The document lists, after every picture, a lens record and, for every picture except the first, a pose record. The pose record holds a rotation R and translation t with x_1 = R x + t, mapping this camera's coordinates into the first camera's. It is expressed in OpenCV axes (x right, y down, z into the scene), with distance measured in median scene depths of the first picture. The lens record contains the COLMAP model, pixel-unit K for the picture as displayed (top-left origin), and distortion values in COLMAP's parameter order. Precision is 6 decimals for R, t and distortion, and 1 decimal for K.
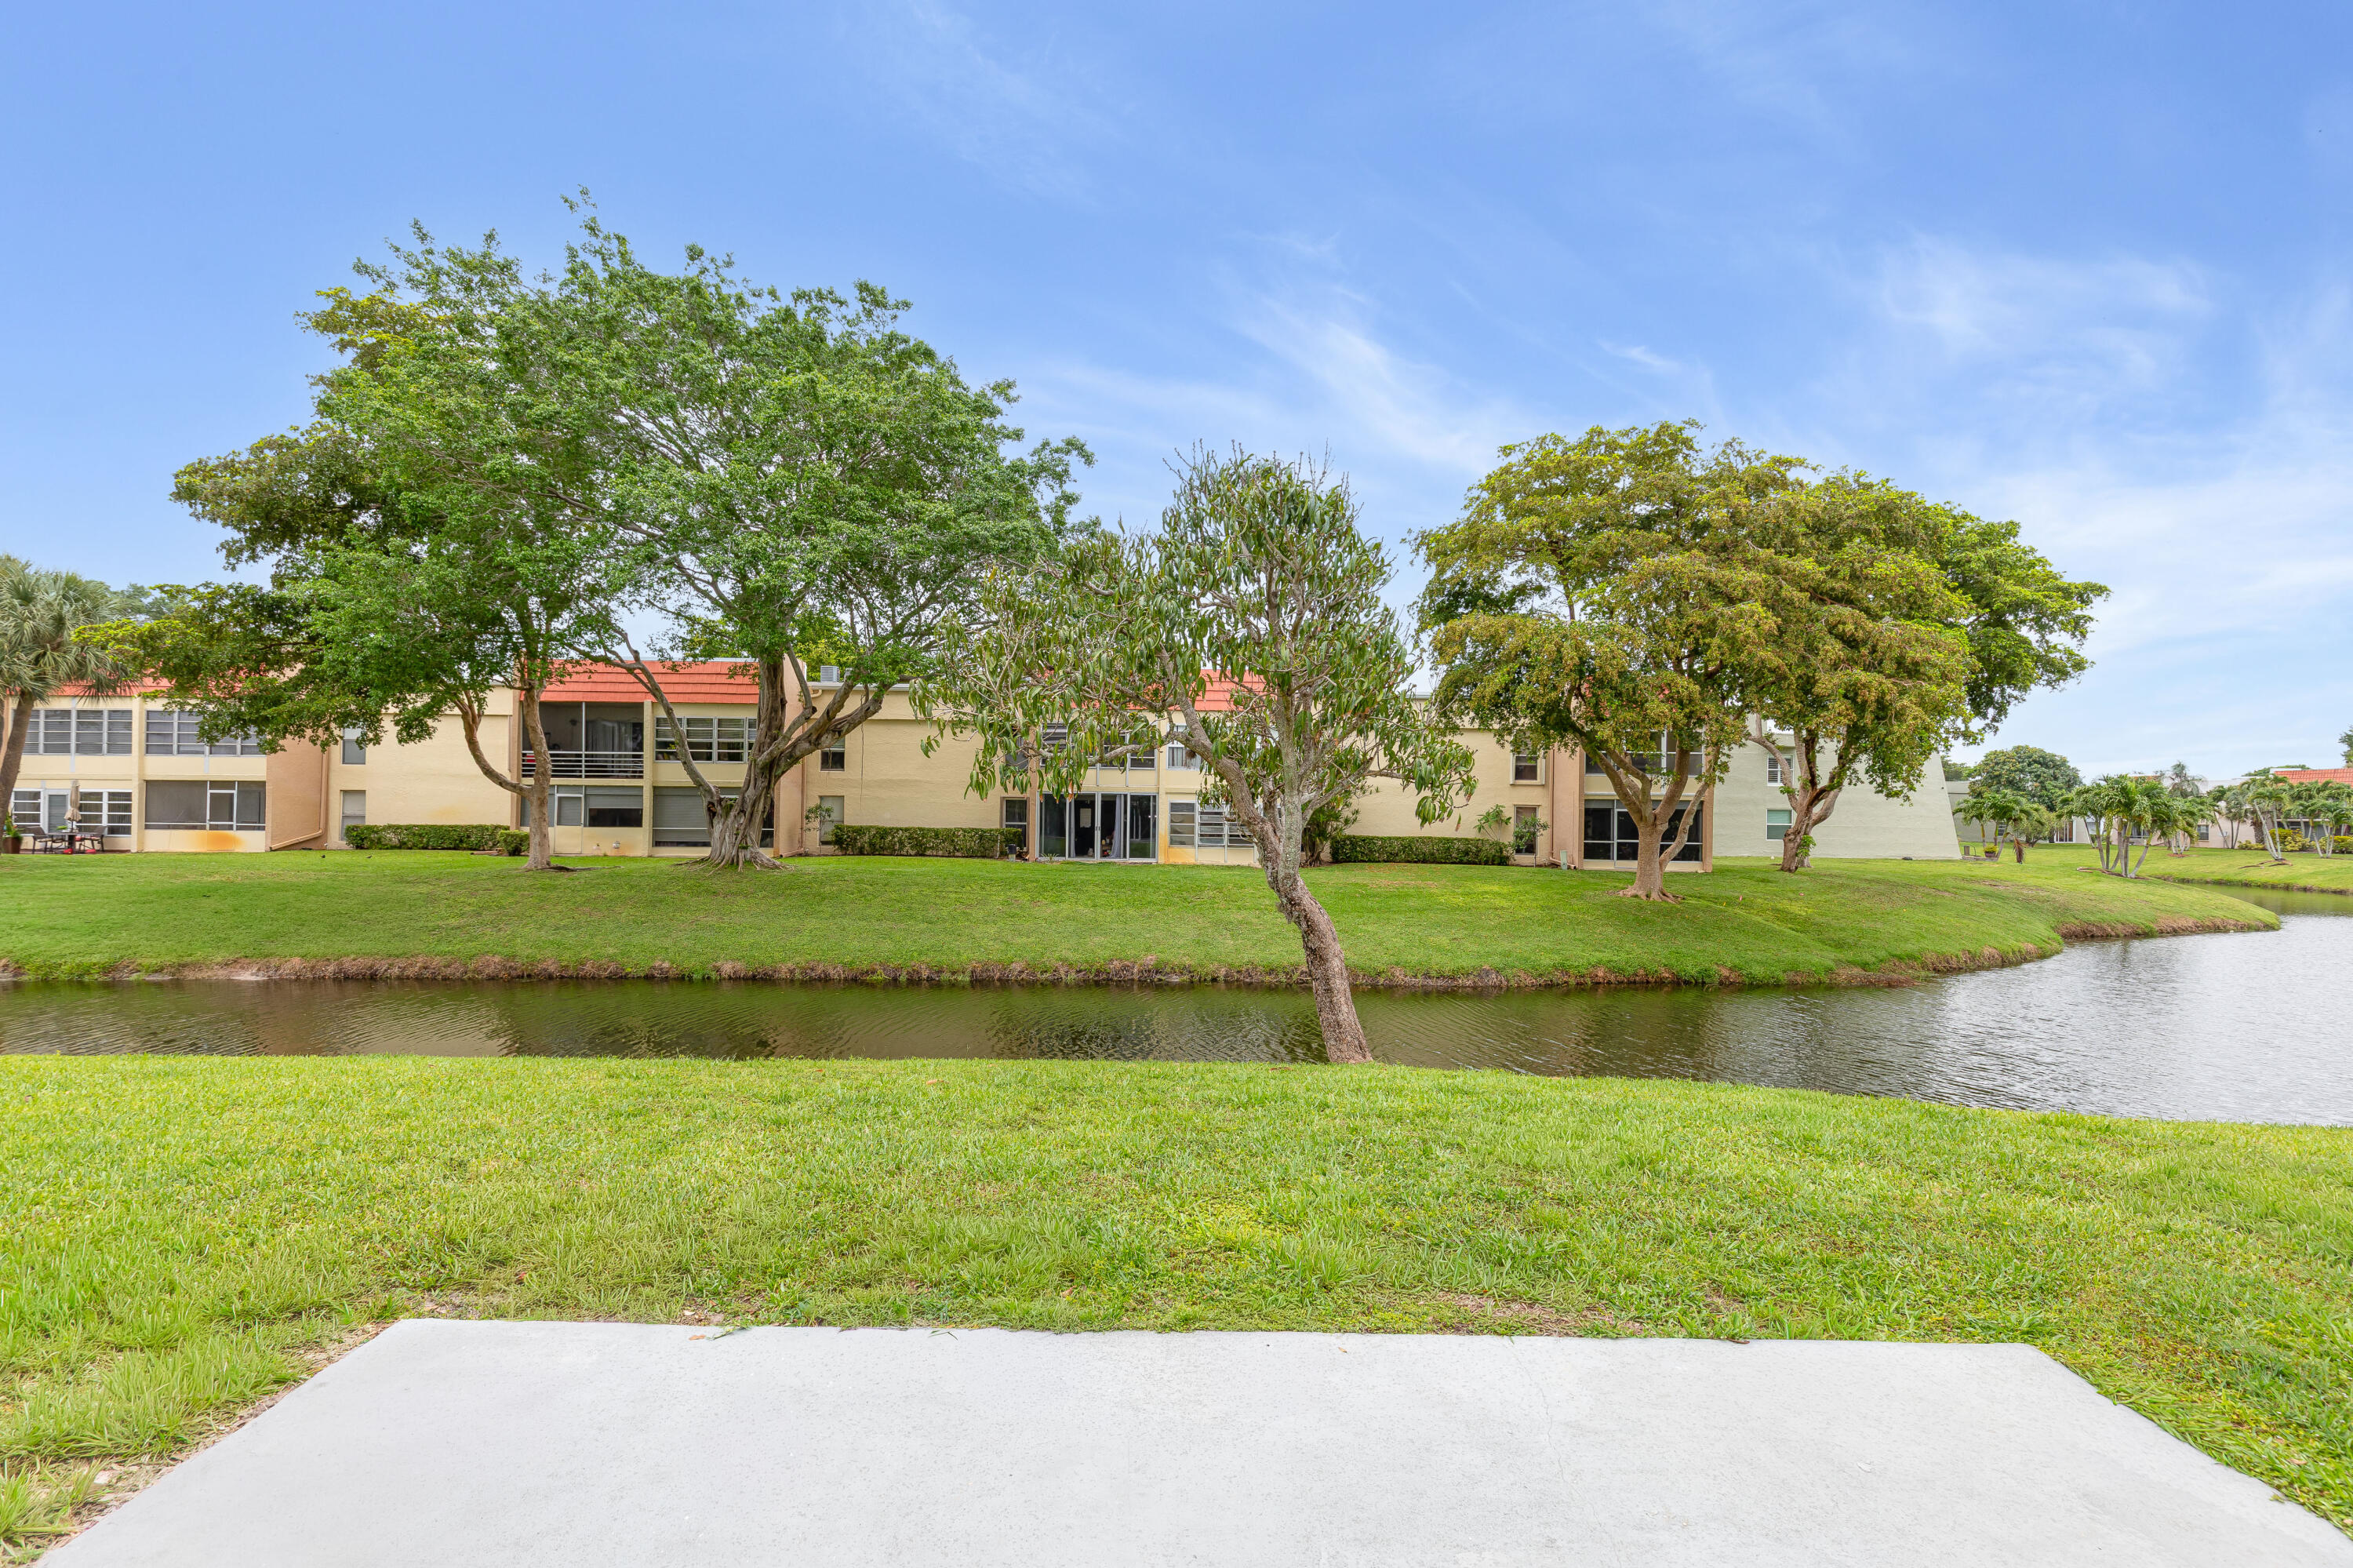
lens RADIAL K [[1062.0, 0, 1166.2], [0, 1062.0, 801.3], [0, 0, 1]] dist [0.011748, -0.000347]
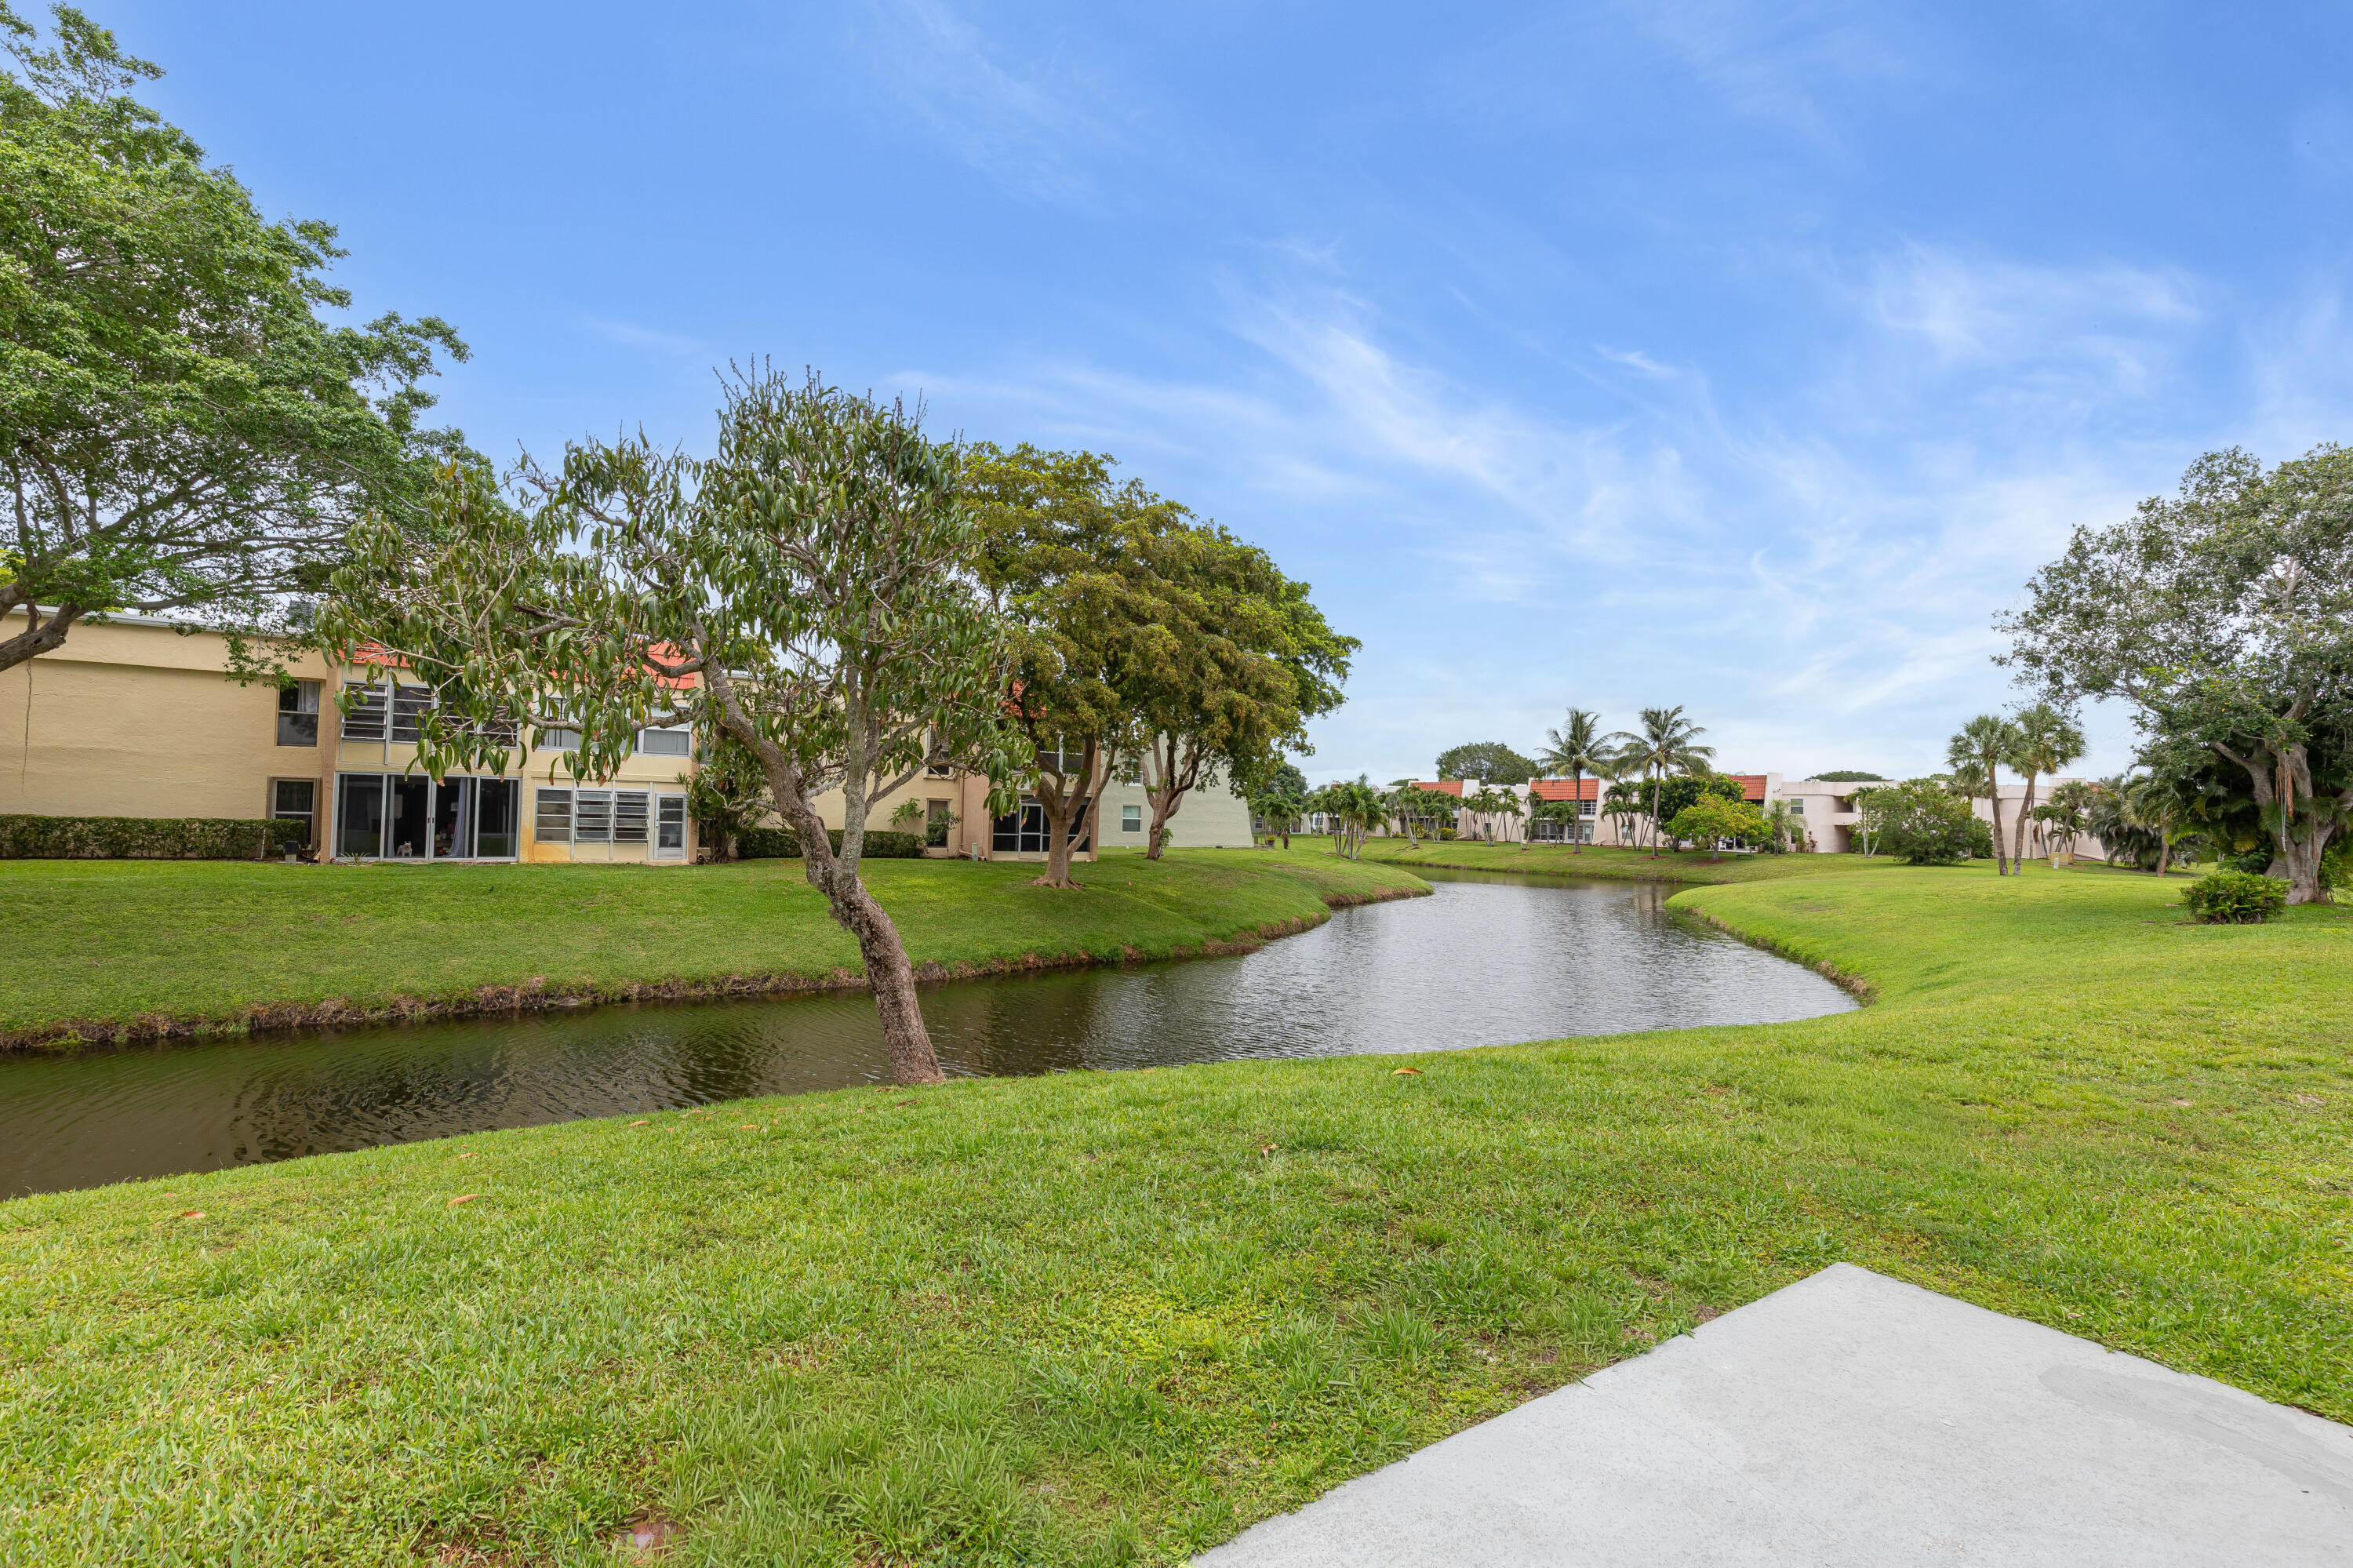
lens RADIAL K [[1054.0, 0, 1160.5], [0, 1054.0, 782.9], [0, 0, 1]] dist [0.006733, -0.000890]
pose [[0.833811, 0.023591, 0.551546, -0.057647], [-0.017976, 0.999717, -0.015585, 0.000338], [-0.551758, 0.003080, 0.833999, 0.049554]]
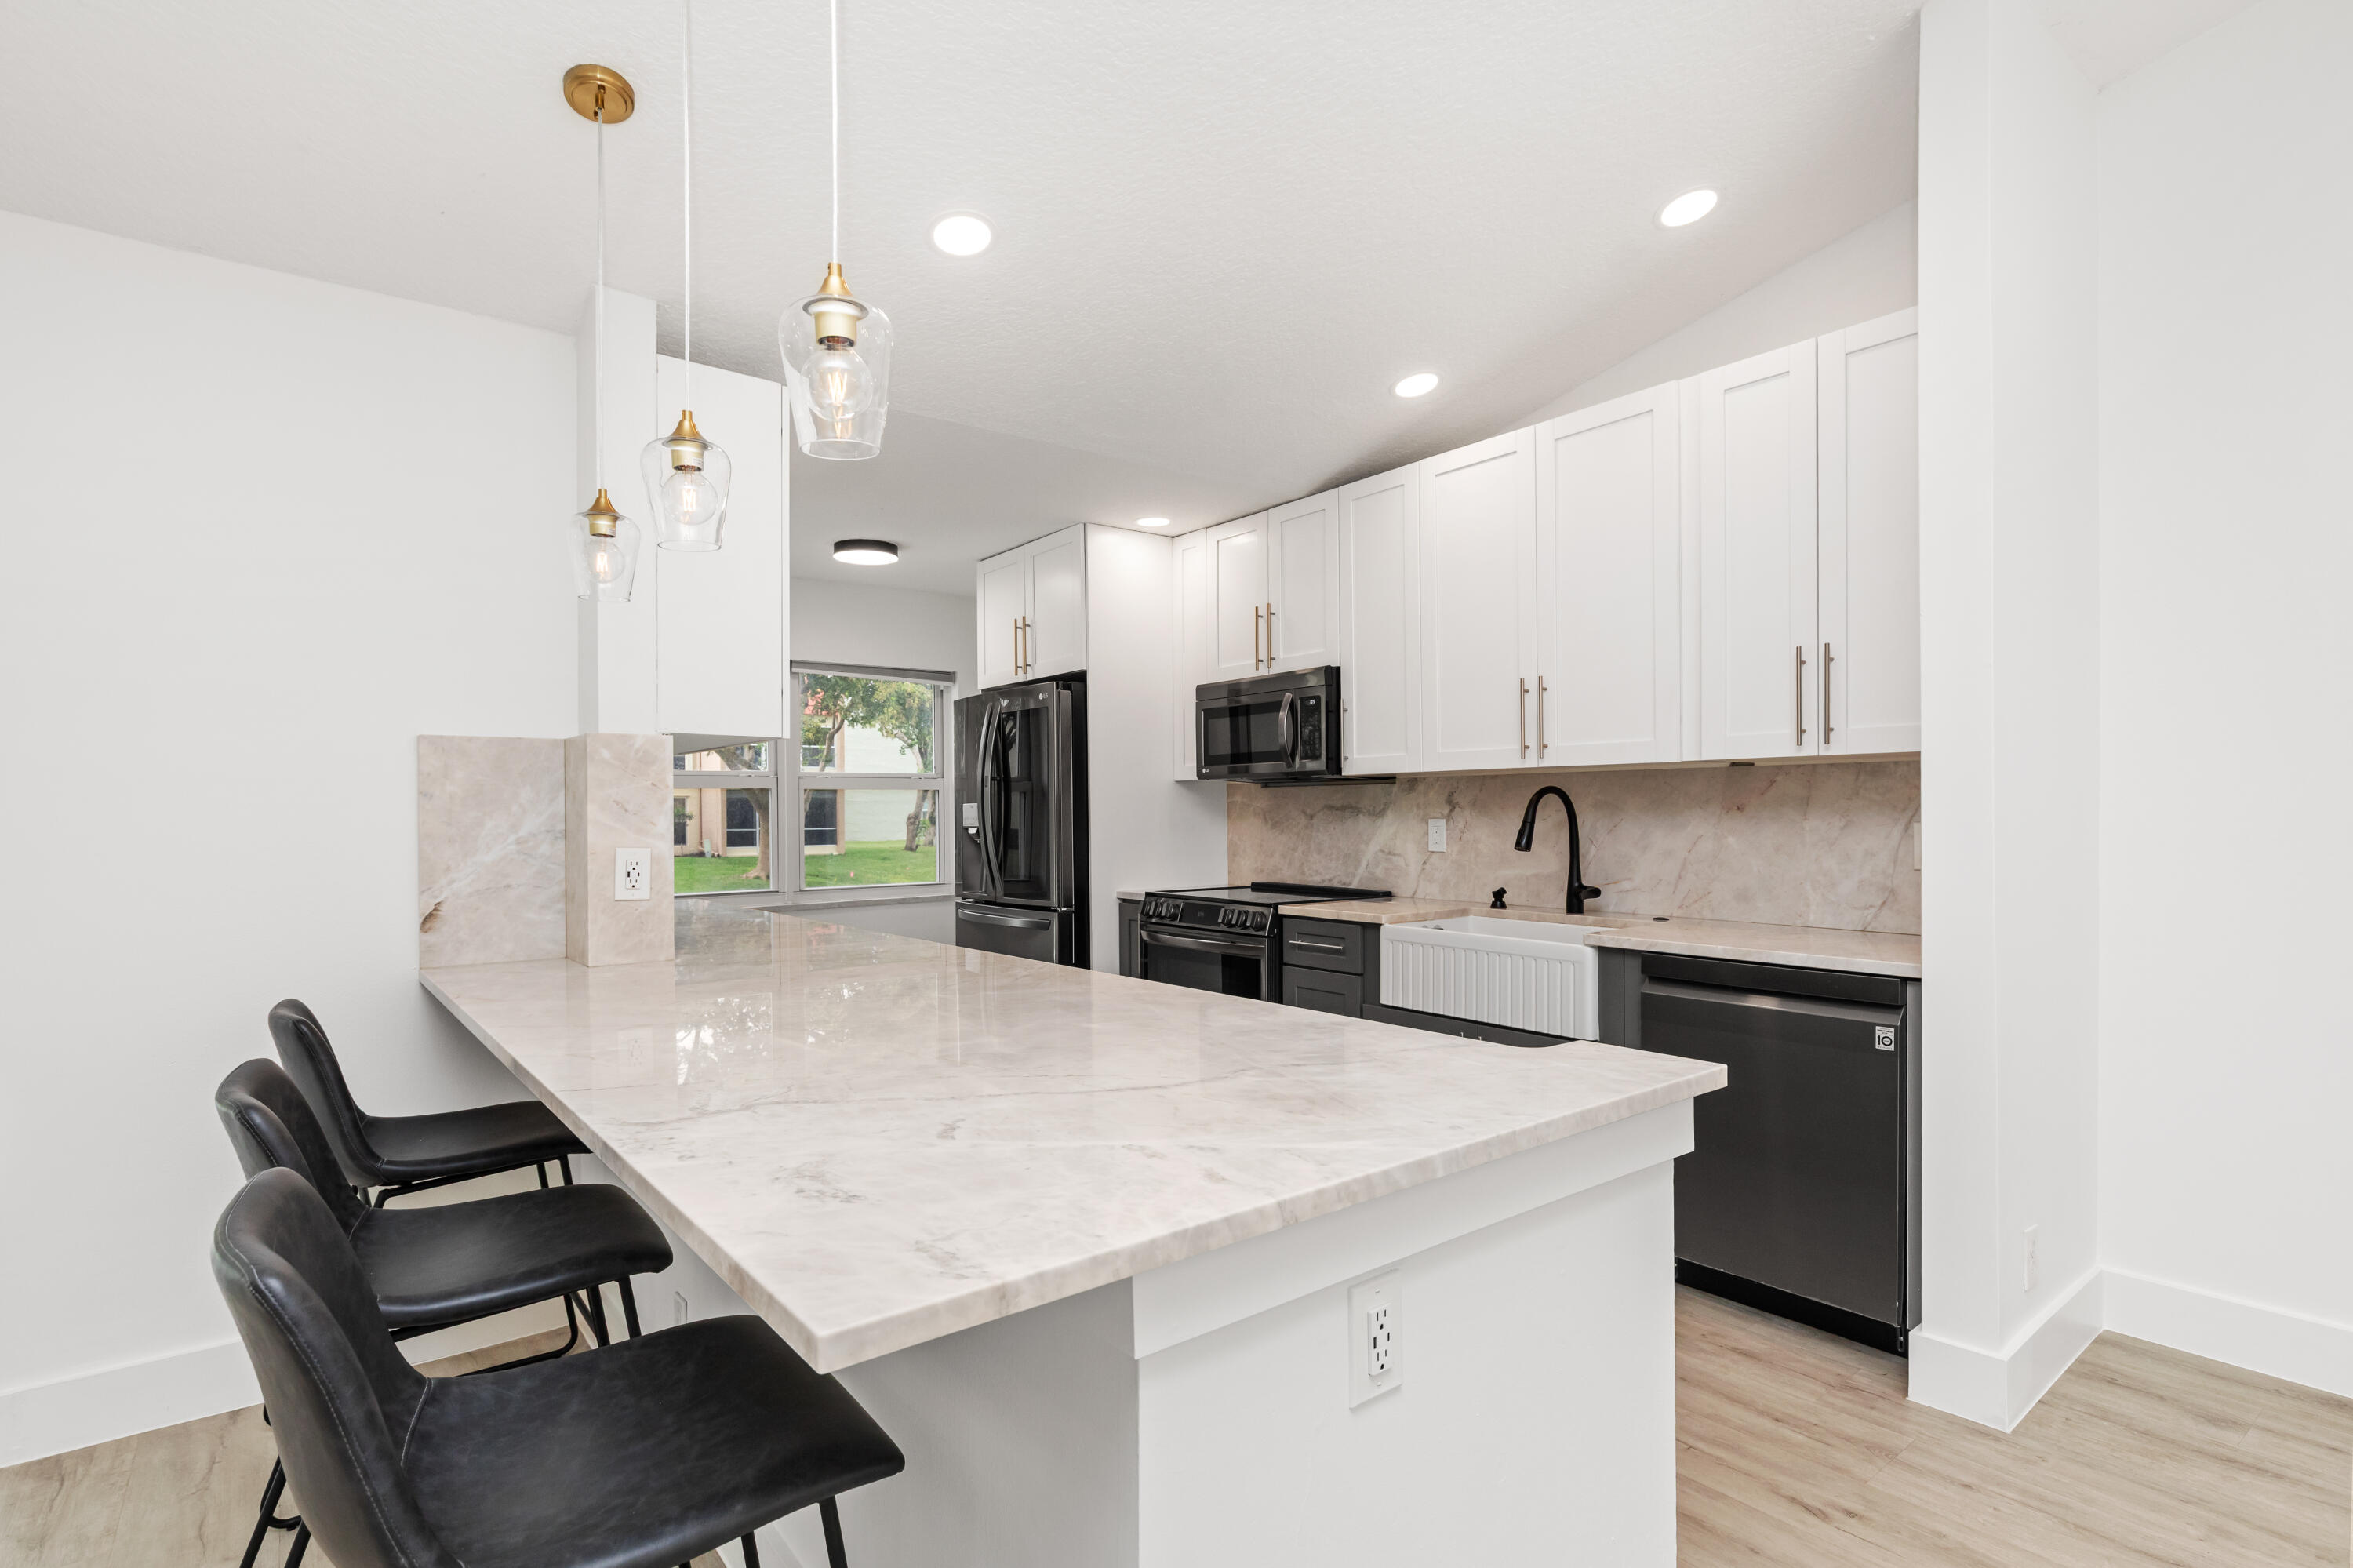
lens RADIAL K [[1144.6, 0, 1176.5], [0, 1144.6, 784.0], [0, 0, 1]] dist [-0.000717, 0.000033]
pose [[0.788820, -0.009066, 0.614558, 0.064765], [0.014202, 0.999893, -0.003479, 0.003526], [-0.614461, 0.011472, 0.788864, -0.196908]]
